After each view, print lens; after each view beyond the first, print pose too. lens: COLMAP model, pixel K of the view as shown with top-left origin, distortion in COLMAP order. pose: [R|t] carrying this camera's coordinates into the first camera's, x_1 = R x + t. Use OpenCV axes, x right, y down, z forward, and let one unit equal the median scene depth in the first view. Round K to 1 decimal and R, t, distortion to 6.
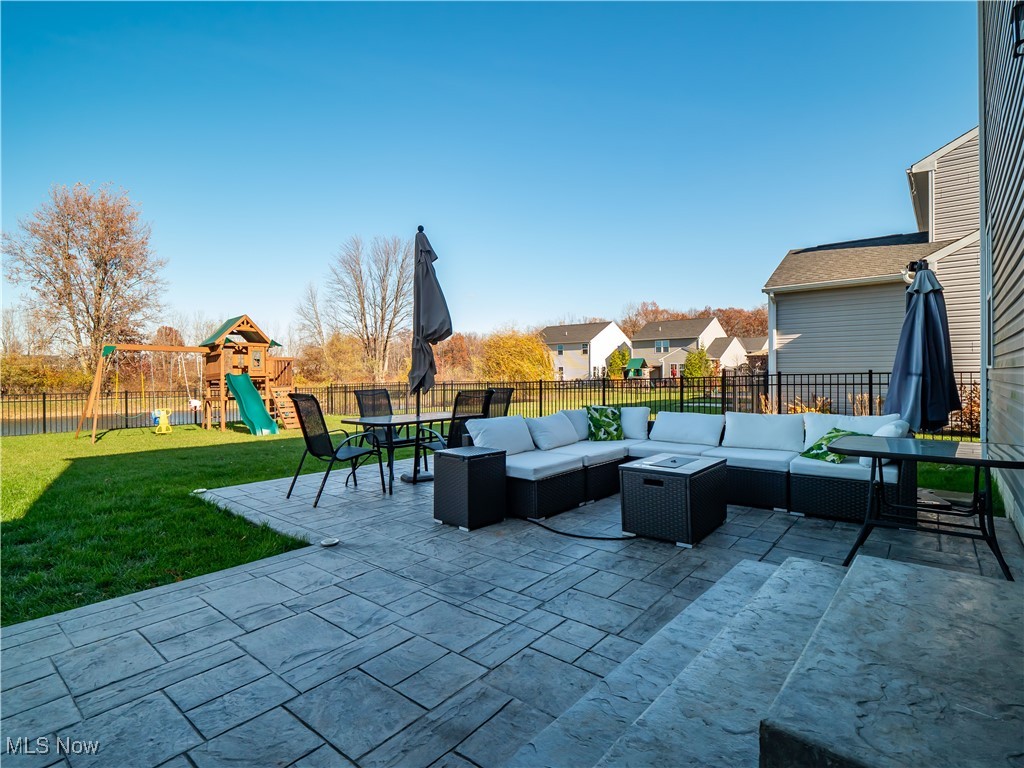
lens RADIAL K [[505.0, 0, 510.5], [0, 505.0, 382.4], [0, 0, 1]] dist [-0.002413, -0.000959]
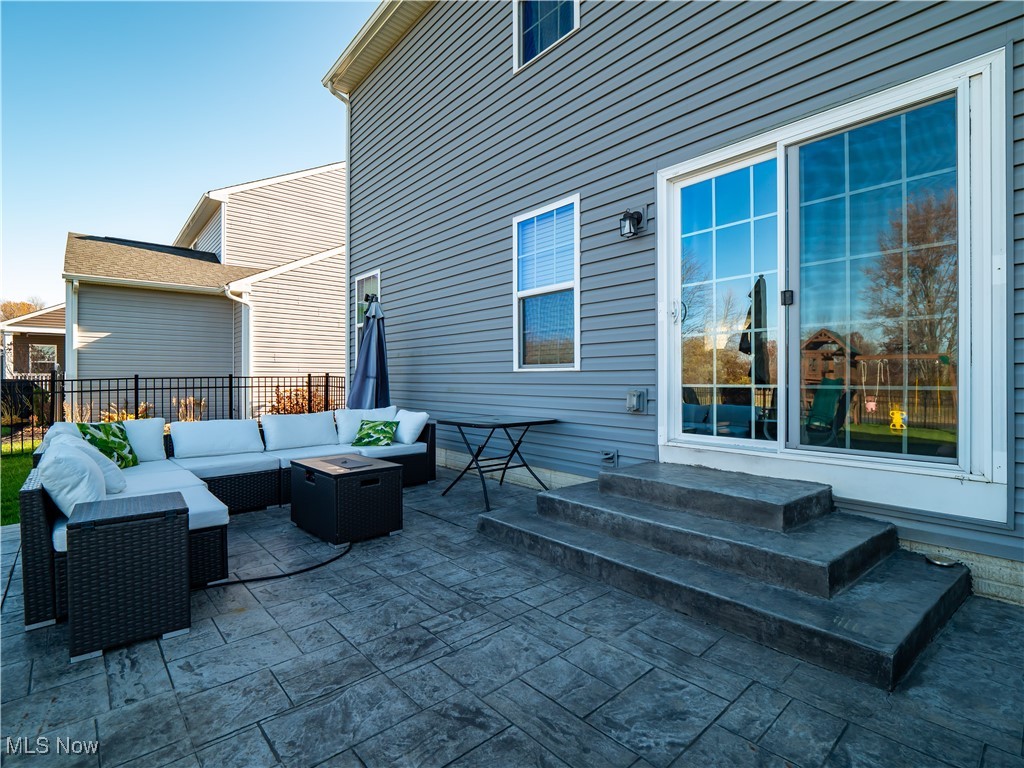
lens RADIAL K [[505.0, 0, 510.5], [0, 505.0, 382.4], [0, 0, 1]] dist [-0.002413, -0.000959]
pose [[0.160167, -0.002958, 0.987085, -0.179858], [0.015540, 0.999879, 0.000475, 0.001284], [-0.986968, 0.015264, 0.160194, 0.153716]]
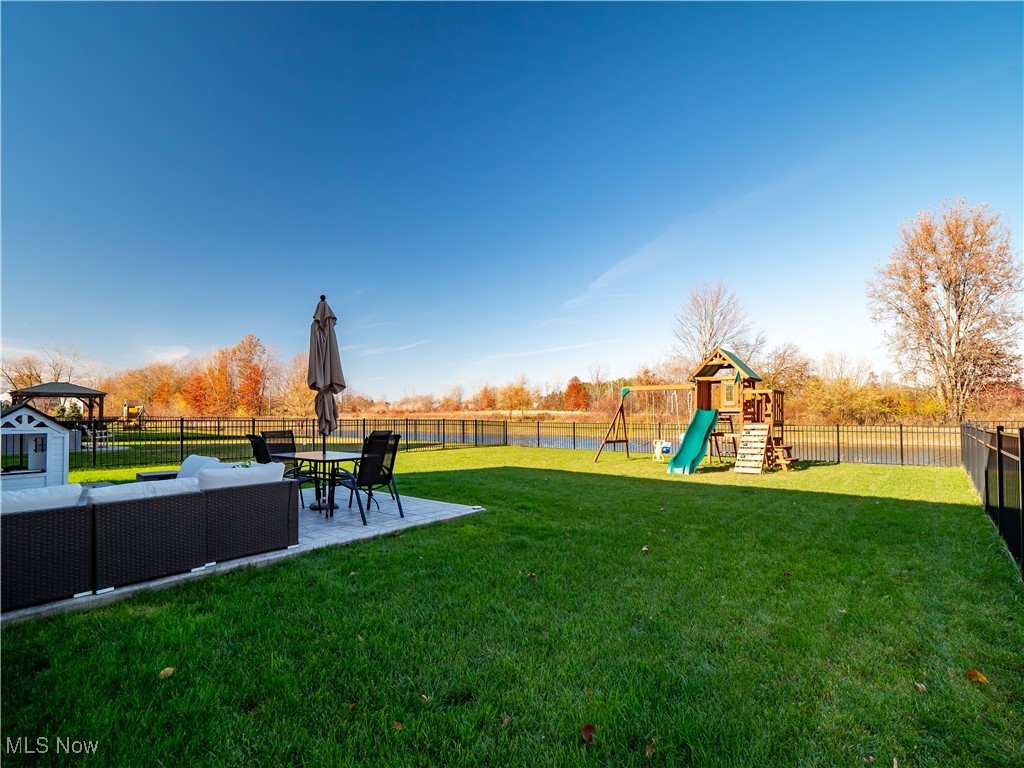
lens RADIAL K [[505.0, 0, 510.5], [0, 505.0, 382.4], [0, 0, 1]] dist [-0.002413, -0.000959]
pose [[0.000935, -0.052247, -0.998634, 0.352440], [0.001496, 0.998633, -0.052245, -0.015599], [0.999998, -0.001445, 0.001012, 0.493997]]
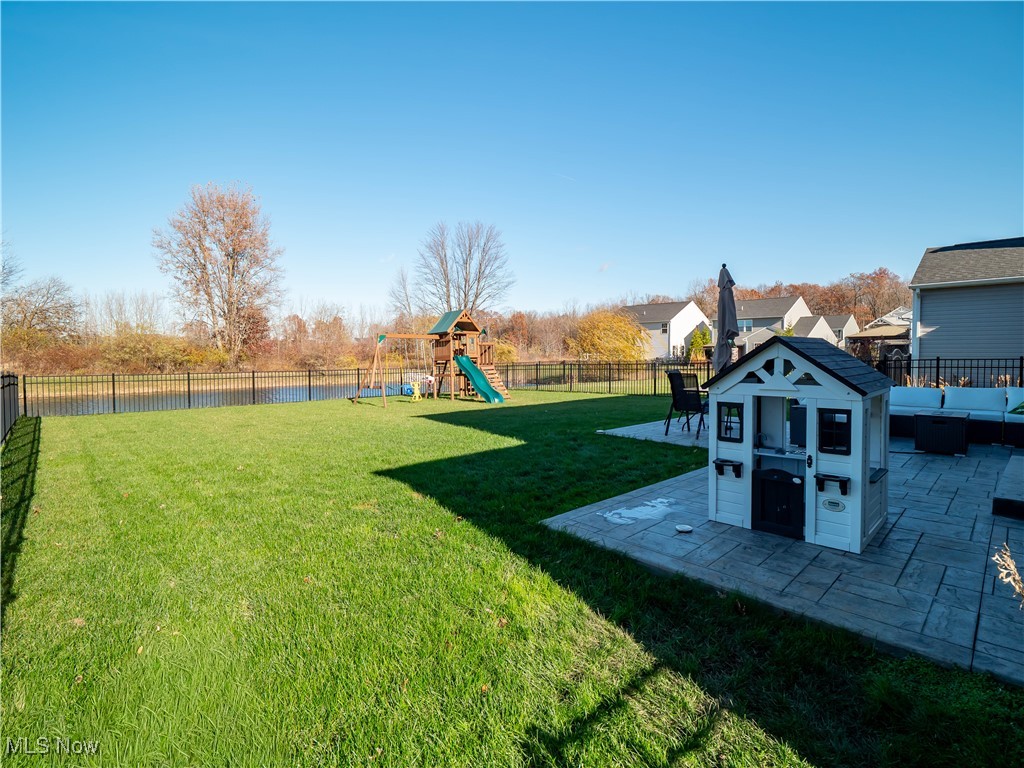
lens RADIAL K [[518.8, 0, 487.6], [0, 518.8, 378.9], [0, 0, 1]] dist [0.014669, -0.022292]
pose [[0.994278, 0.007803, -0.106538, -0.337837], [-0.003843, 0.999296, 0.037324, -0.008180], [0.106754, -0.036701, 0.993608, -0.307696]]
